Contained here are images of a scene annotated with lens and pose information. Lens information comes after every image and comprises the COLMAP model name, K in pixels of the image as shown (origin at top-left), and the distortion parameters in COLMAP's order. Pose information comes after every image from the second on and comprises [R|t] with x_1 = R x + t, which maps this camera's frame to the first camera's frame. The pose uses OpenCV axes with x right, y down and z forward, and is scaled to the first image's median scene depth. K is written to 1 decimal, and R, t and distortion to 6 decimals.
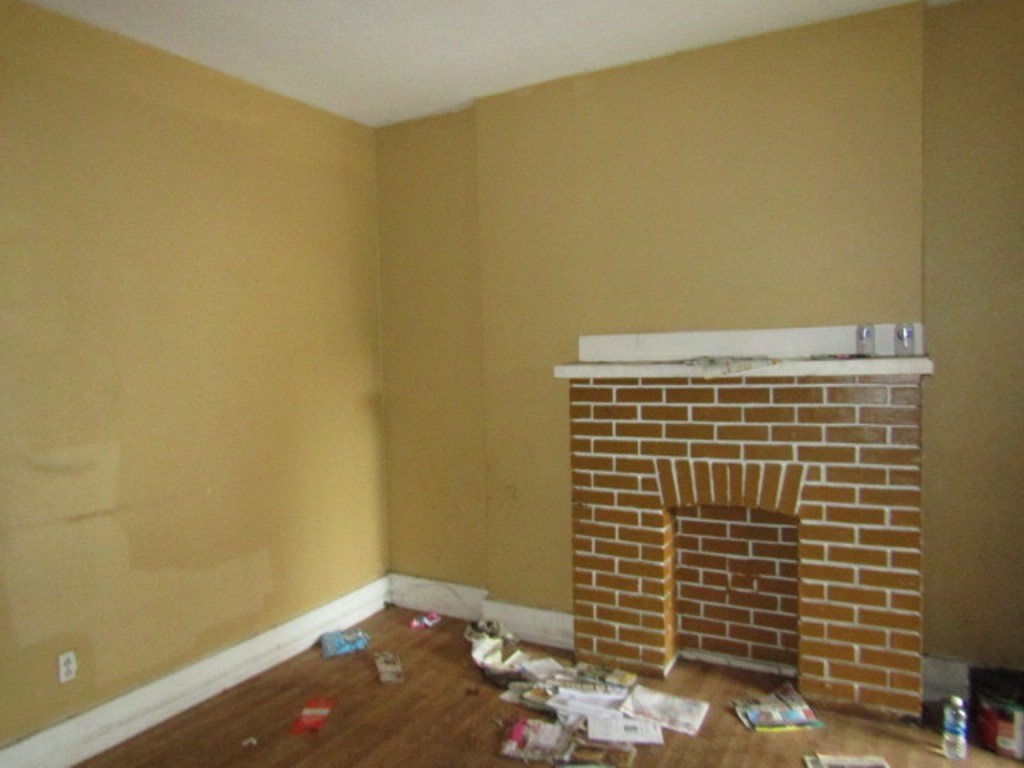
lens RADIAL K [[730.0, 0, 512.0], [0, 730.0, 384.0], [0, 0, 1]] dist [-0.007486, -0.002095]
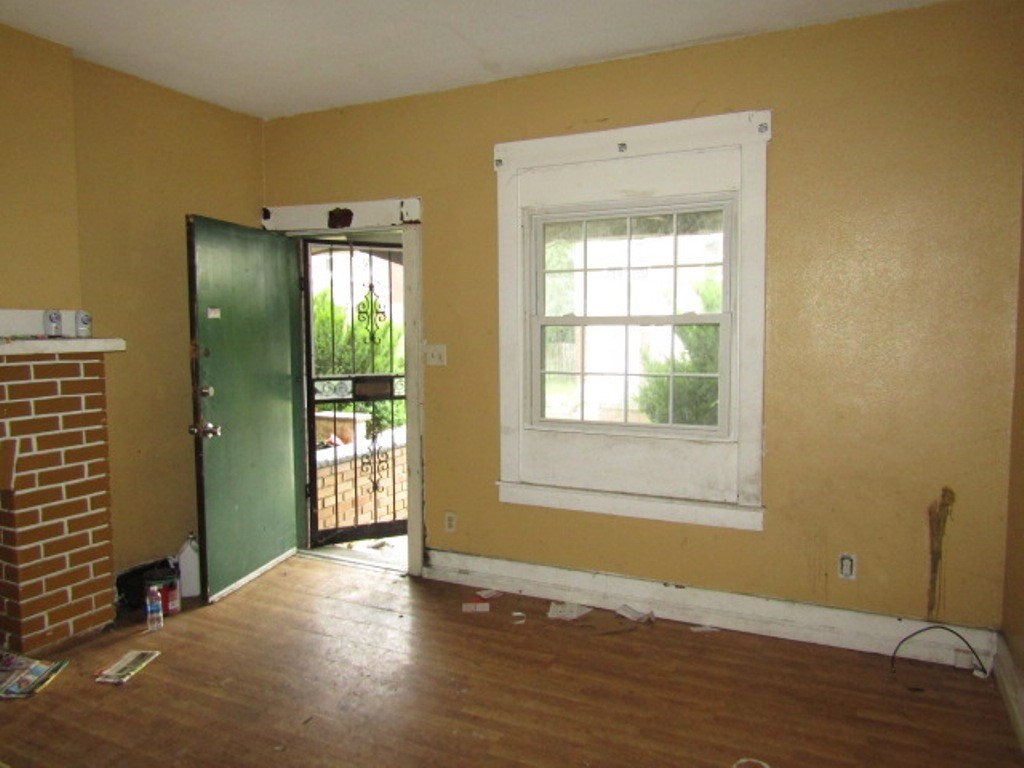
lens RADIAL K [[730.0, 0, 512.0], [0, 730.0, 384.0], [0, 0, 1]] dist [-0.007486, -0.002095]
pose [[-0.052943, -0.048519, 0.997418, -0.708352], [0.041027, 0.997870, 0.050719, 0.007309], [-0.997754, 0.043606, -0.050840, 0.343665]]
